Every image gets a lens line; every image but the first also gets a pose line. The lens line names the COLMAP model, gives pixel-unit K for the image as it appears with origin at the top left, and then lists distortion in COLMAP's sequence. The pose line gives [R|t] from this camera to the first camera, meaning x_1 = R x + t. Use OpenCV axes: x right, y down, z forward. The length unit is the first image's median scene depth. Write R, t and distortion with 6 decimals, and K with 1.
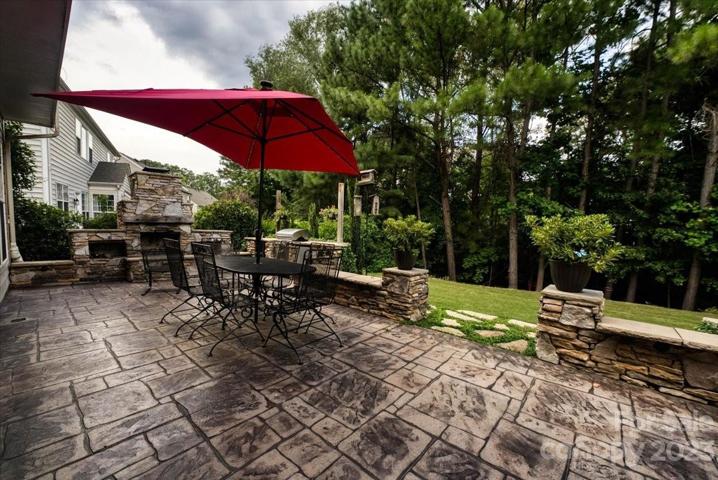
lens RADIAL K [[297.4, 0, 359.0], [0, 297.4, 240.0], [0, 0, 1]] dist [-0.012491, 0.000159]
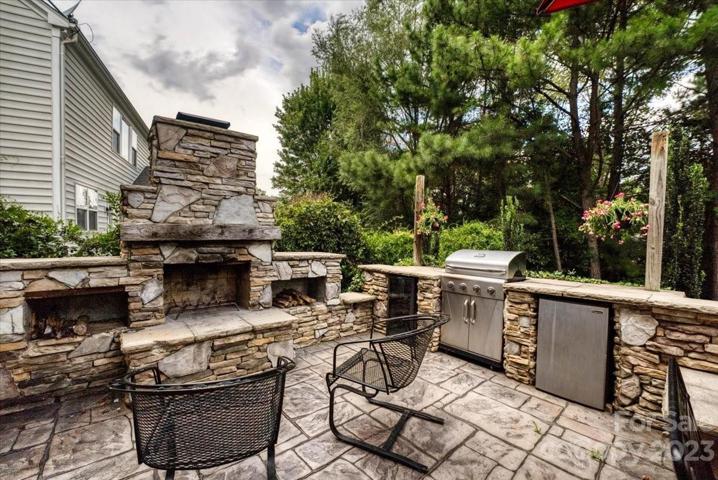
lens RADIAL K [[297.4, 0, 359.0], [0, 297.4, 240.0], [0, 0, 1]] dist [-0.012491, 0.000159]
pose [[0.991350, -0.009252, -0.130918, -0.385828], [0.004001, 0.999179, -0.040316, -0.039595], [0.131184, 0.039444, 0.990573, 0.581391]]
